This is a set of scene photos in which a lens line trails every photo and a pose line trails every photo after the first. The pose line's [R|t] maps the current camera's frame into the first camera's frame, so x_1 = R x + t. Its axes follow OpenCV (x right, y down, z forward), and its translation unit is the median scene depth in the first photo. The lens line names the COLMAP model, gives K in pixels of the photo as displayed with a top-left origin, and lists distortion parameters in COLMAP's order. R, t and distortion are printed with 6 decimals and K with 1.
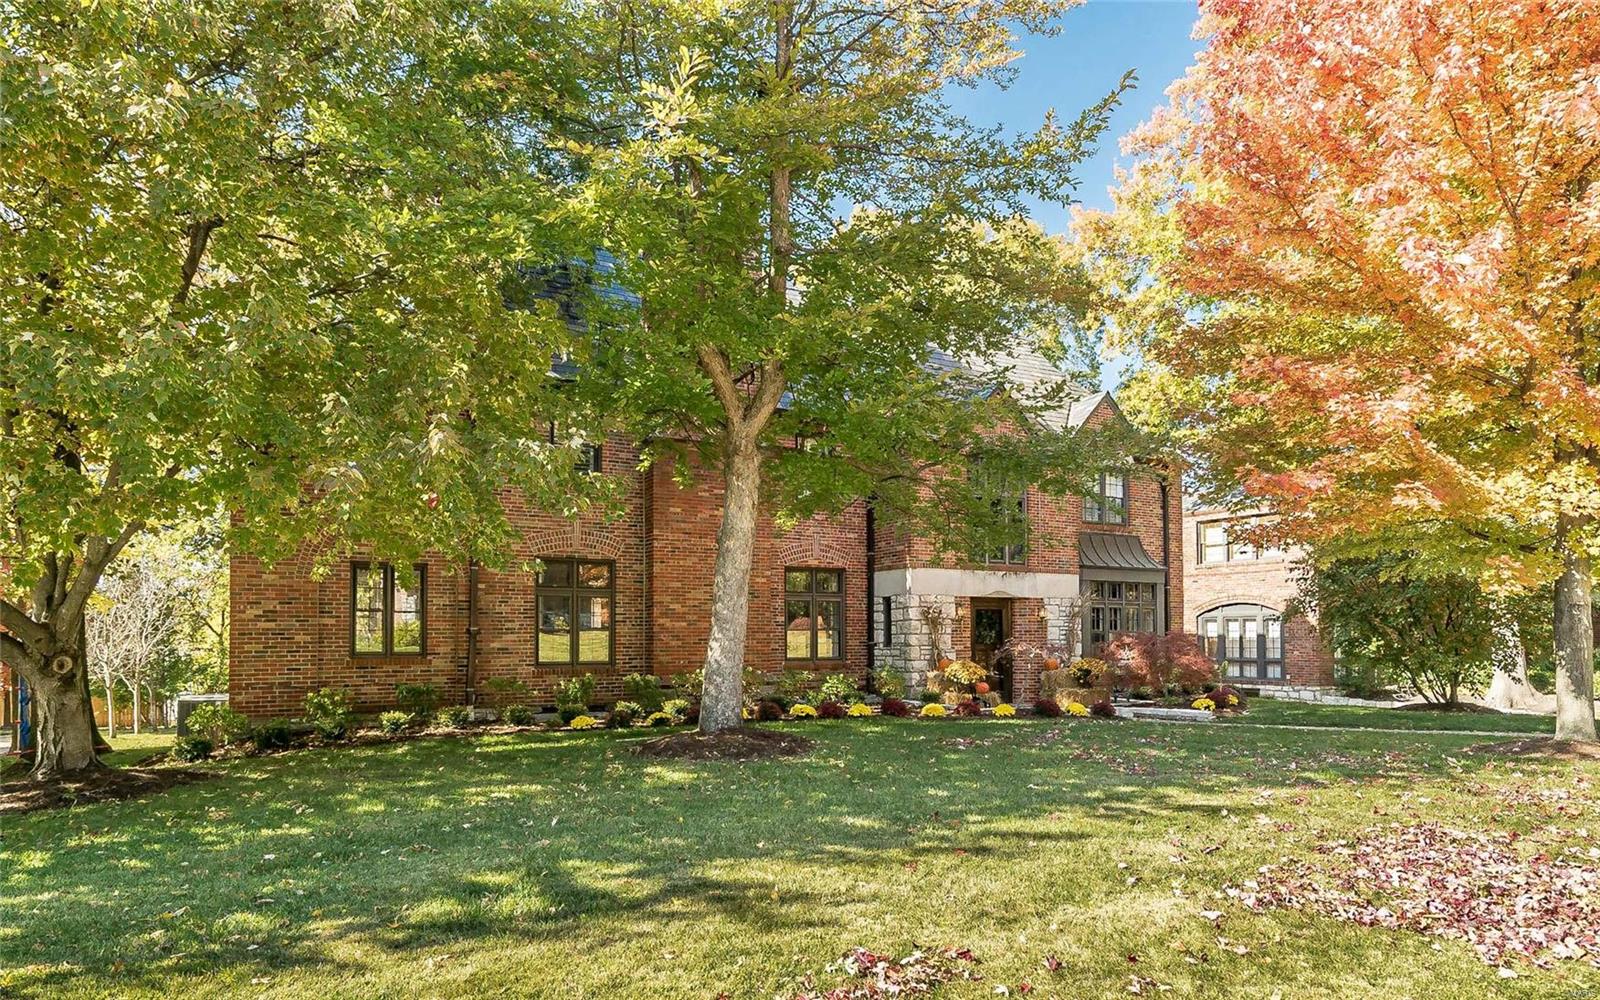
lens RADIAL K [[964.9, 0, 752.7], [0, 964.9, 494.7], [0, 0, 1]] dist [0.001966, -0.000033]
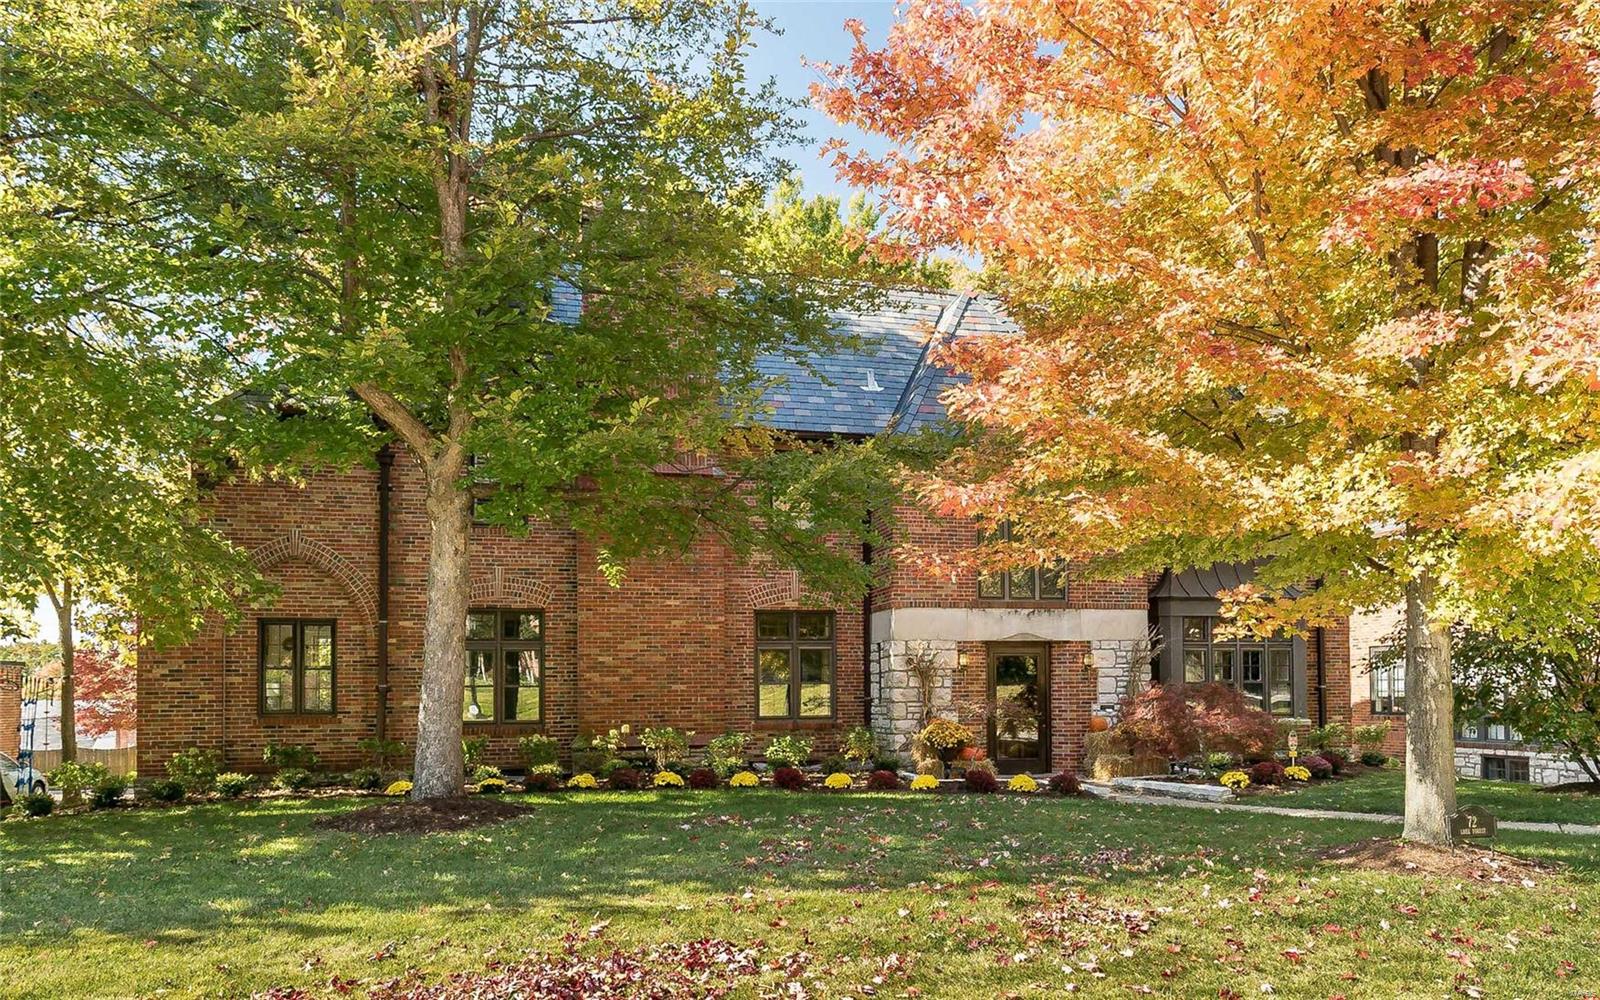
lens RADIAL K [[1121.9, 0, 800.0], [0, 1121.9, 500.0], [0, 0, 1]] dist [-0.002692, 0.000542]
pose [[0.959631, -0.052168, -0.276381, 0.359260], [0.047447, 0.998591, -0.023747, 0.001943], [0.277230, 0.009675, 0.960755, 0.047242]]
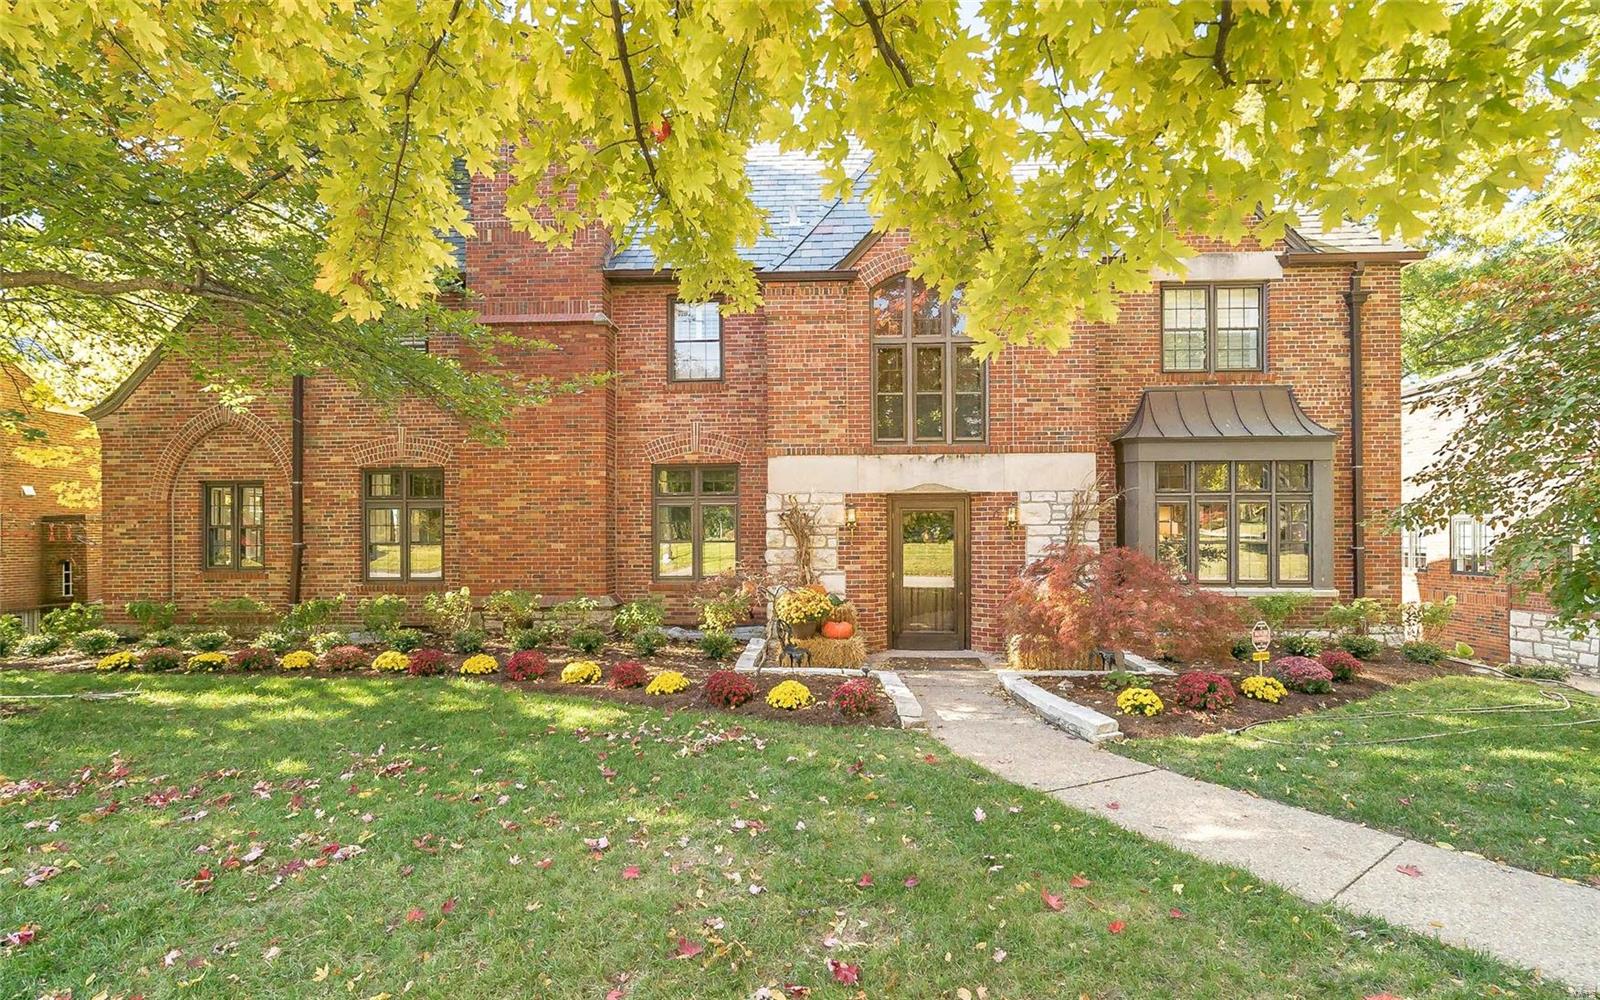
lens RADIAL K [[730.6, 0, 821.1], [0, 730.6, 468.1], [0, 0, 1]] dist [0.000173, -0.000245]
pose [[0.851936, -0.052720, -0.520986, 0.480765], [0.080897, 0.996225, 0.031474, 0.070354], [0.517360, -0.068960, 0.852985, 0.556121]]
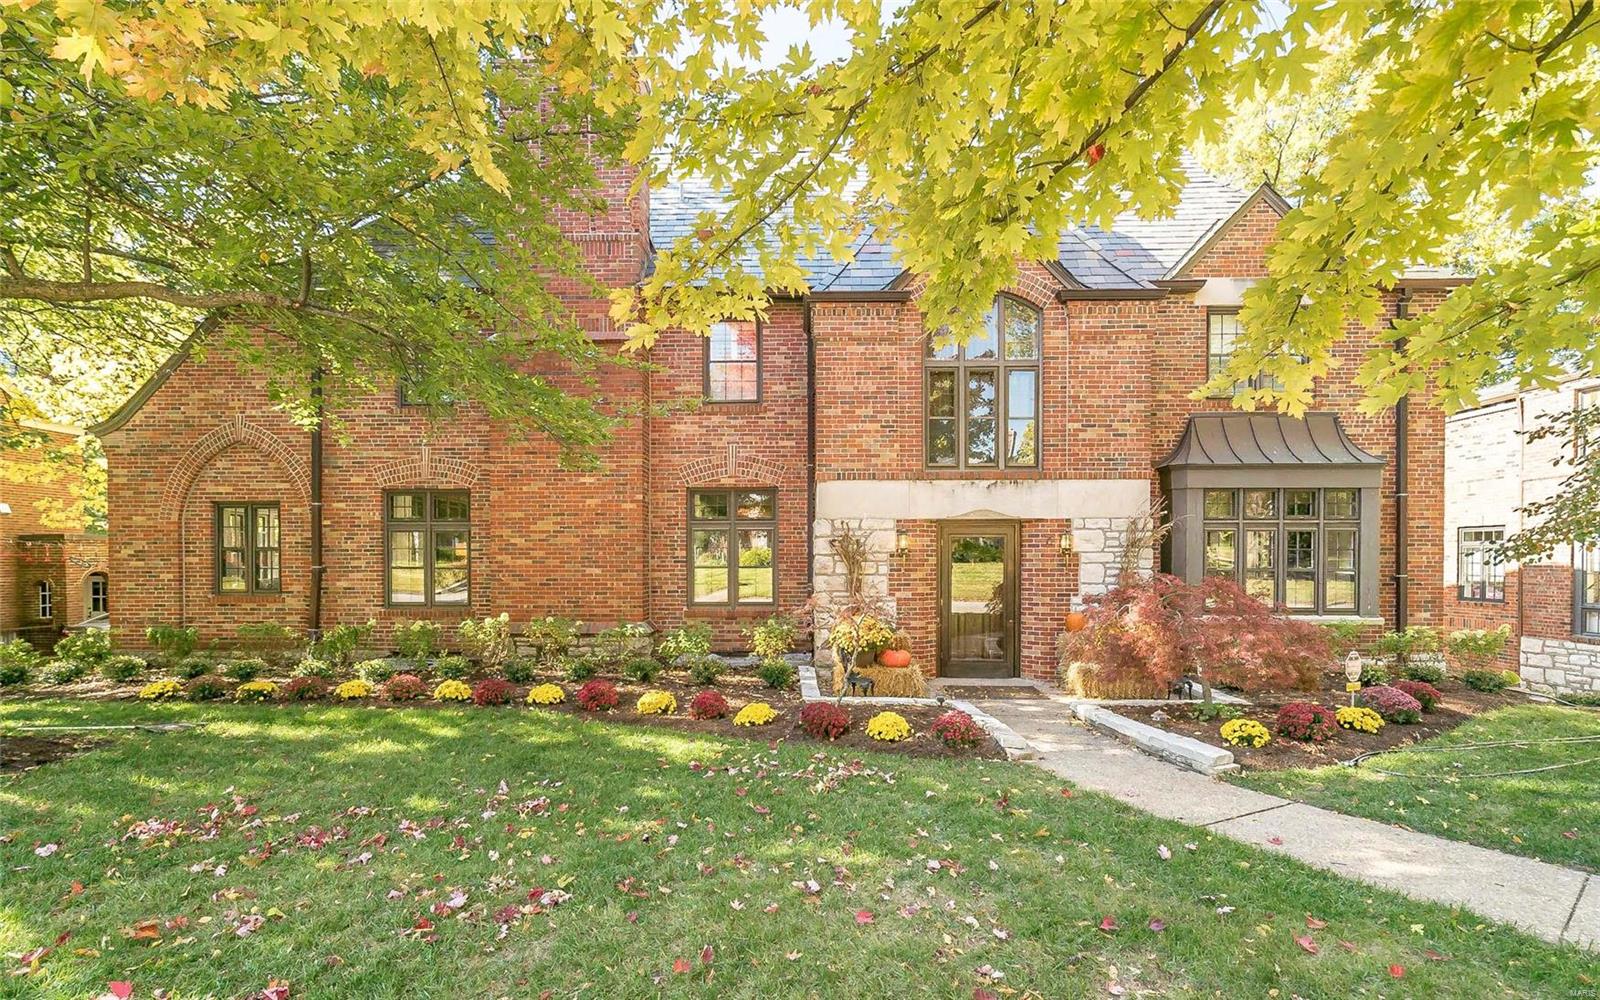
lens RADIAL K [[740.2, 0, 800.0], [0, 740.2, 500.0], [0, 0, 1]] dist [-0.003282, 0.000316]
pose [[0.864561, -0.039133, -0.501002, 0.423269], [0.073472, 0.996094, 0.048984, 0.062237], [0.497128, -0.079159, 0.864059, 0.526636]]
